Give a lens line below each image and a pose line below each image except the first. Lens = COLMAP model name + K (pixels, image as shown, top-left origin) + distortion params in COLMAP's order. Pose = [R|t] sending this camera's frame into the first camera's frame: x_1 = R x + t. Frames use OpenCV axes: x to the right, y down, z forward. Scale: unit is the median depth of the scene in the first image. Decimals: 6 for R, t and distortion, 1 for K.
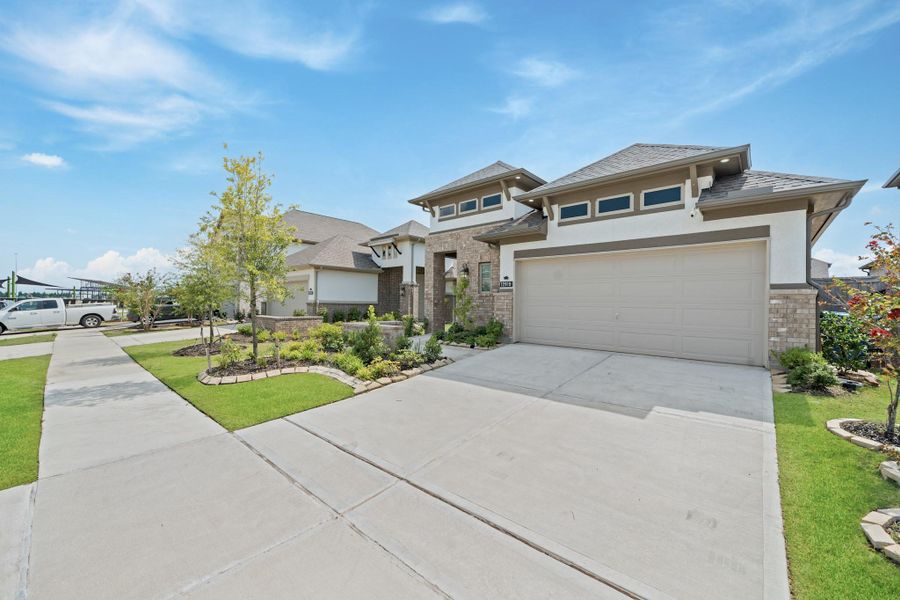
lens RADIAL K [[345.2, 0, 455.1], [0, 345.2, 305.5], [0, 0, 1]] dist [-0.004973, 0.000794]
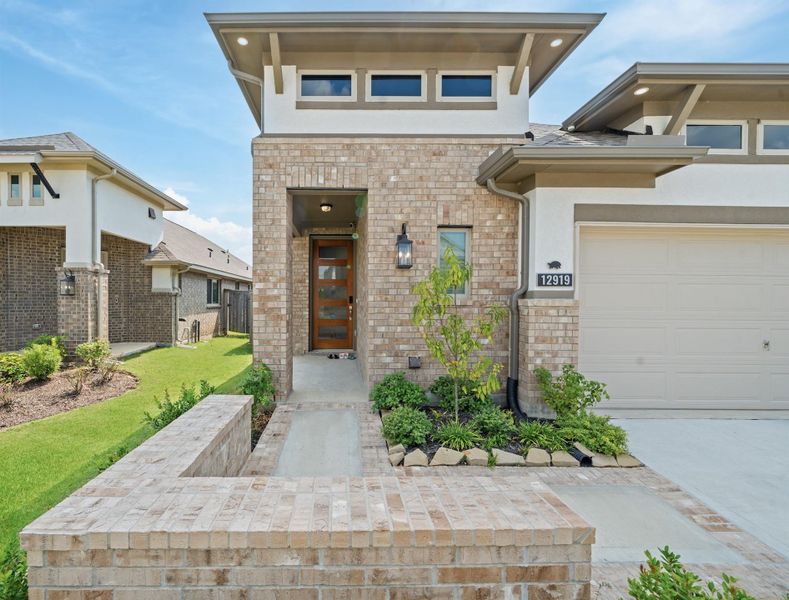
lens RADIAL K [[343.9, 0, 340.3], [0, 343.9, 304.5], [0, 0, 1]] dist [-0.003463, -0.000463]
pose [[0.752746, -0.018858, 0.658041, -0.334461], [0.009105, 0.999792, 0.018236, -0.041165], [-0.658248, -0.007736, 0.752761, 0.860753]]
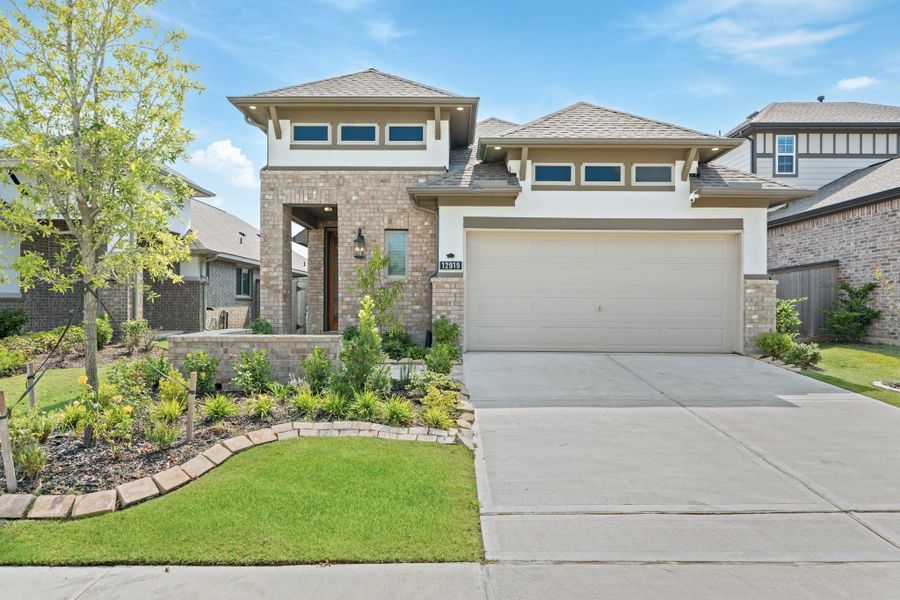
lens RADIAL K [[531.4, 0, 451.2], [0, 531.4, 306.0], [0, 0, 1]] dist [-0.003731, 0.002362]
pose [[0.752142, -0.012877, 0.658875, -0.533128], [0.008683, 0.999916, 0.009630, 0.007315], [-0.658944, -0.001523, 0.752191, 0.228364]]
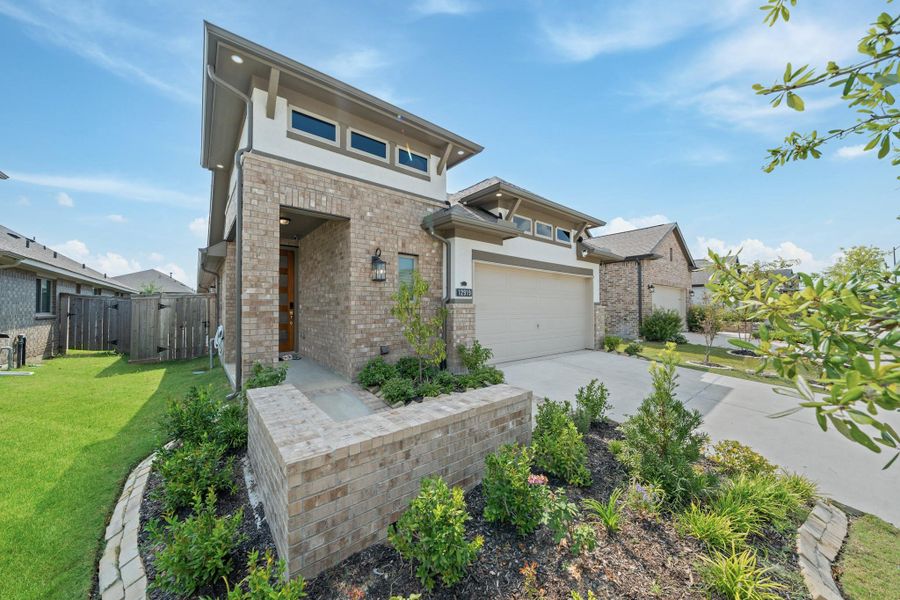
lens RADIAL K [[308.0, 0, 447.9], [0, 308.0, 305.3], [0, 0, 1]] dist [-0.004468, -0.000523]
pose [[0.170244, -0.004052, 0.985394, -0.499505], [0.009588, 0.999951, 0.002456, -0.036492], [-0.985355, 0.009030, 0.170274, 0.930370]]
